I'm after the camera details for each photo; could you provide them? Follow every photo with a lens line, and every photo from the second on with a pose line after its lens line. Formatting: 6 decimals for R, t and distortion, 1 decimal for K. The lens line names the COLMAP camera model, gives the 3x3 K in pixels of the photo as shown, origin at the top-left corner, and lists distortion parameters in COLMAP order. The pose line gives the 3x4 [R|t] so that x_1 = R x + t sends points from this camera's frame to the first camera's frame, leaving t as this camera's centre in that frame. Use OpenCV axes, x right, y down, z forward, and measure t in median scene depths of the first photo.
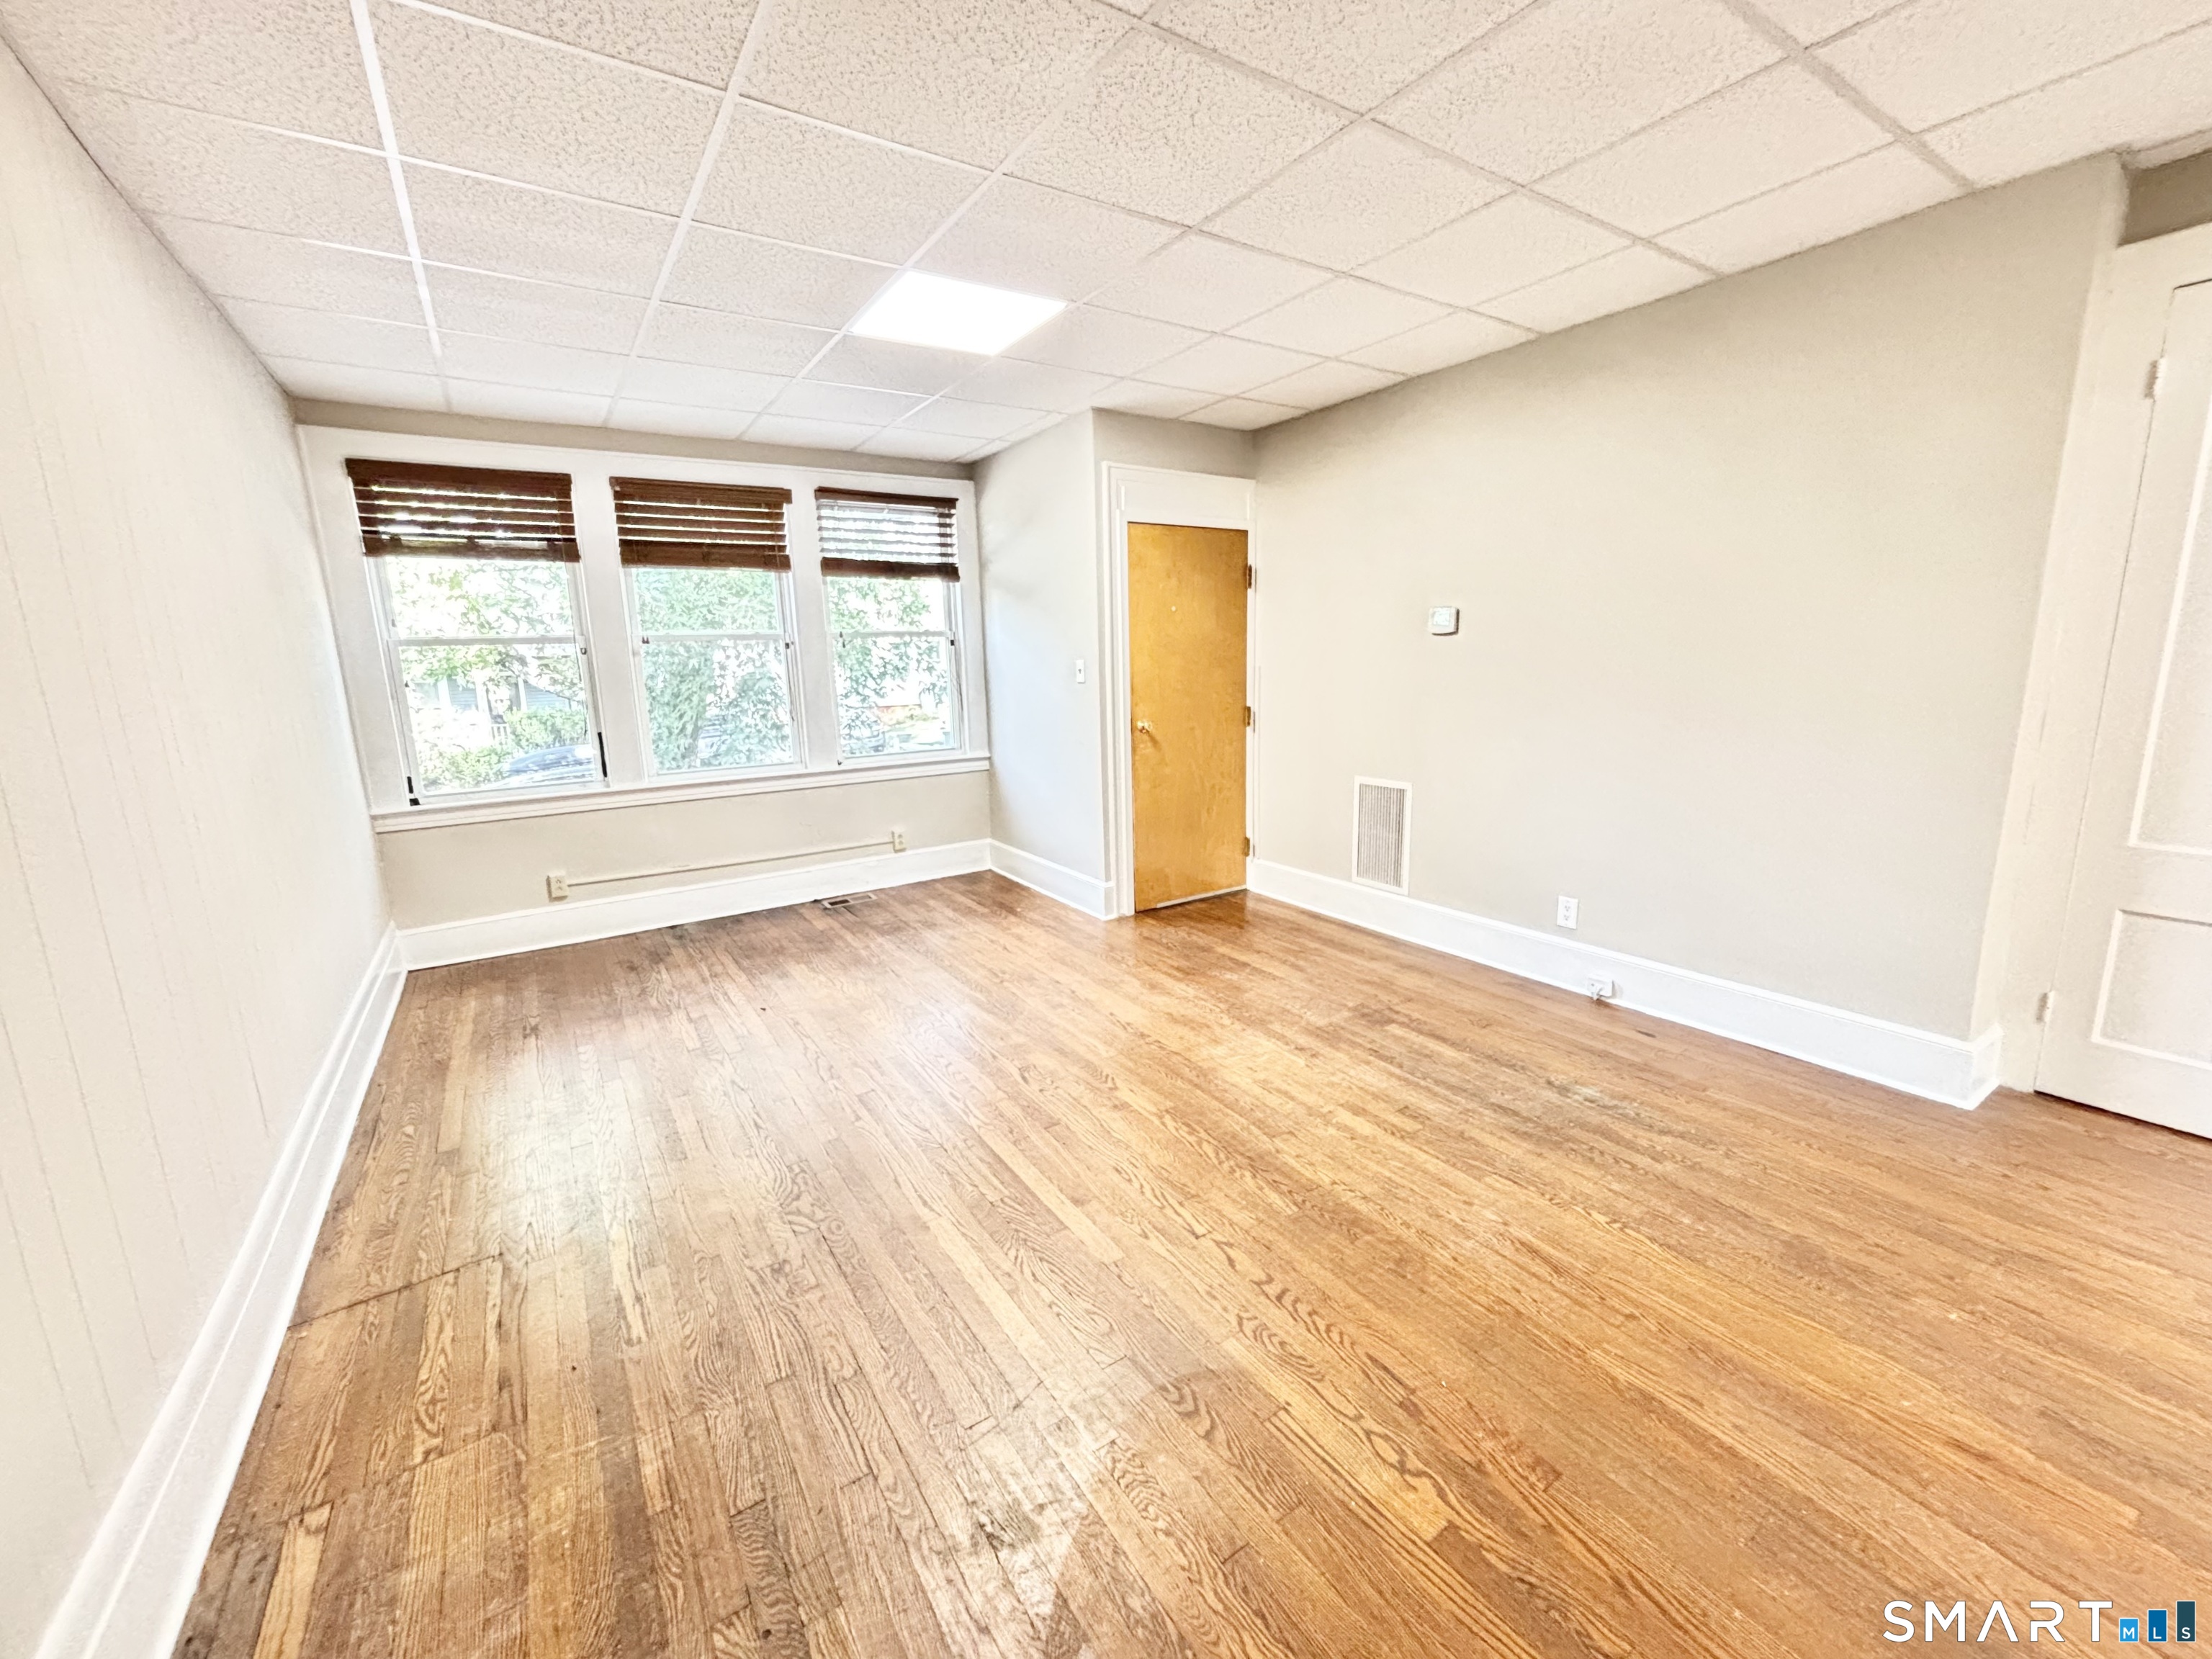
lens RADIAL K [[895.2, 0, 1097.8], [0, 895.2, 822.2], [0, 0, 1]] dist [0.002016, -0.000460]
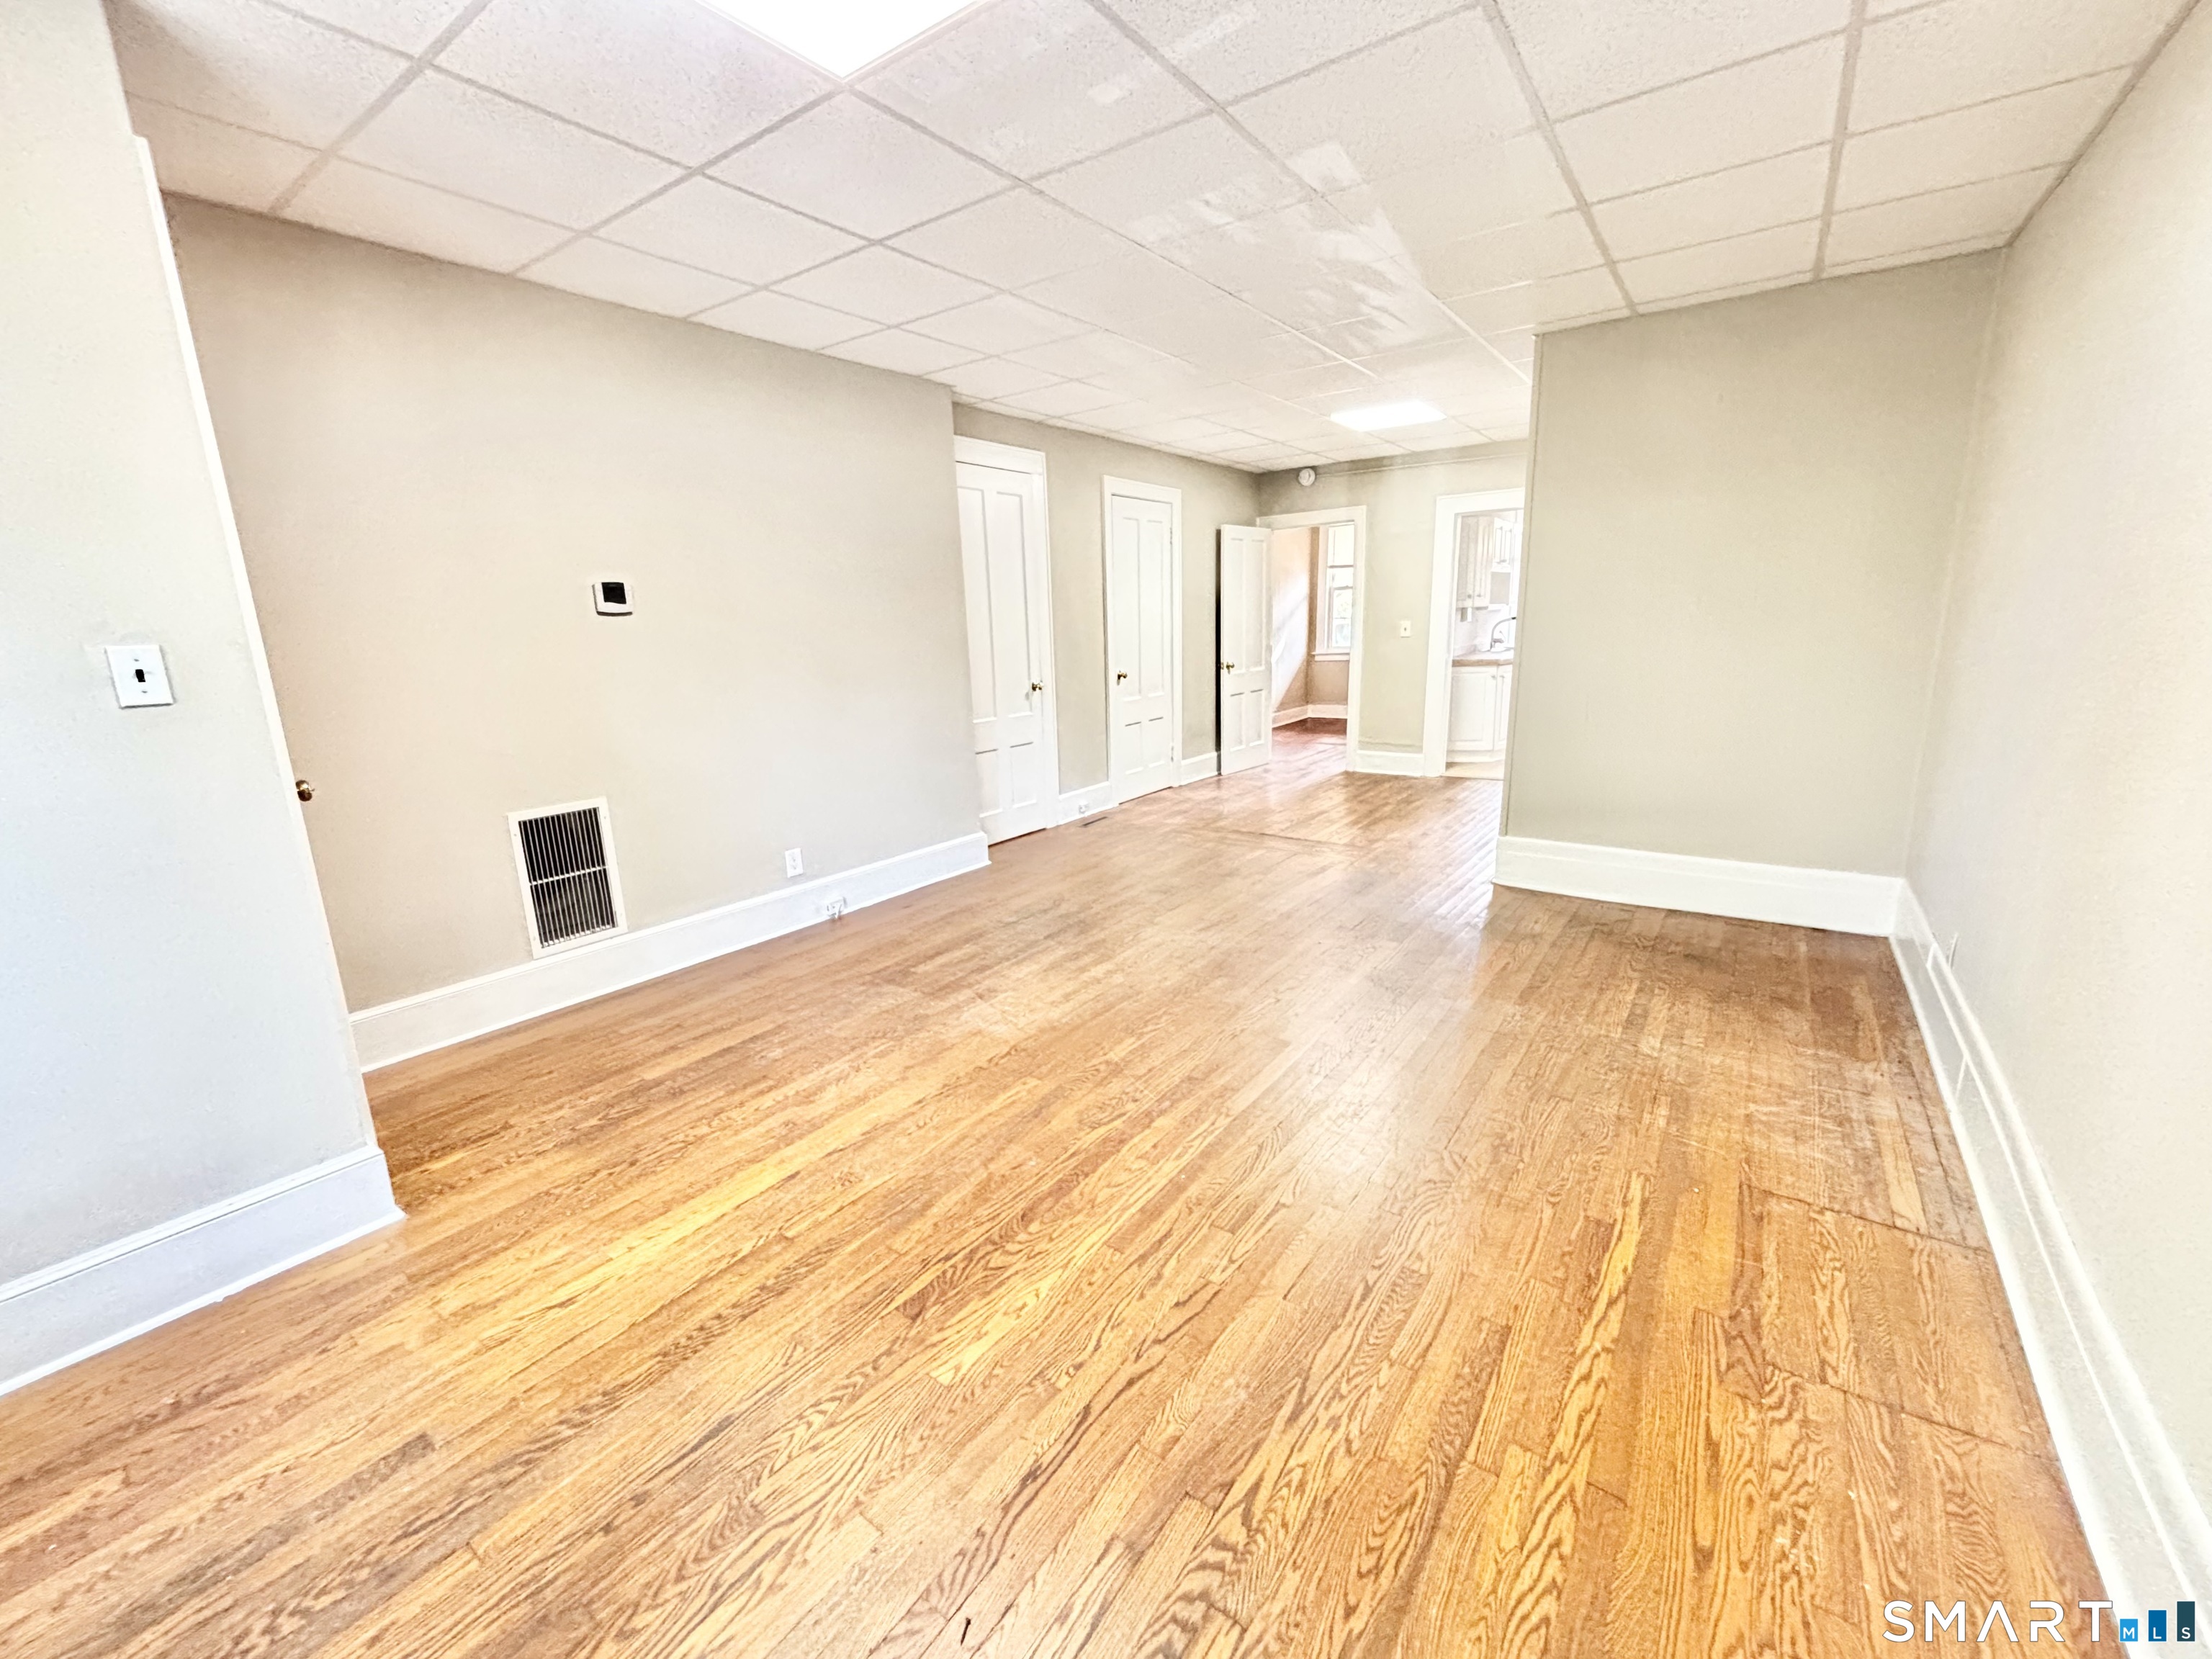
lens RADIAL K [[895.2, 0, 1093.7], [0, 895.2, 834.6], [0, 0, 1]] dist [0.002016, -0.000460]
pose [[-0.356515, -0.184262, 0.915939, -0.748939], [0.213935, 0.938211, 0.272013, -0.185256], [-0.909466, 0.292928, -0.295066, 1.118161]]
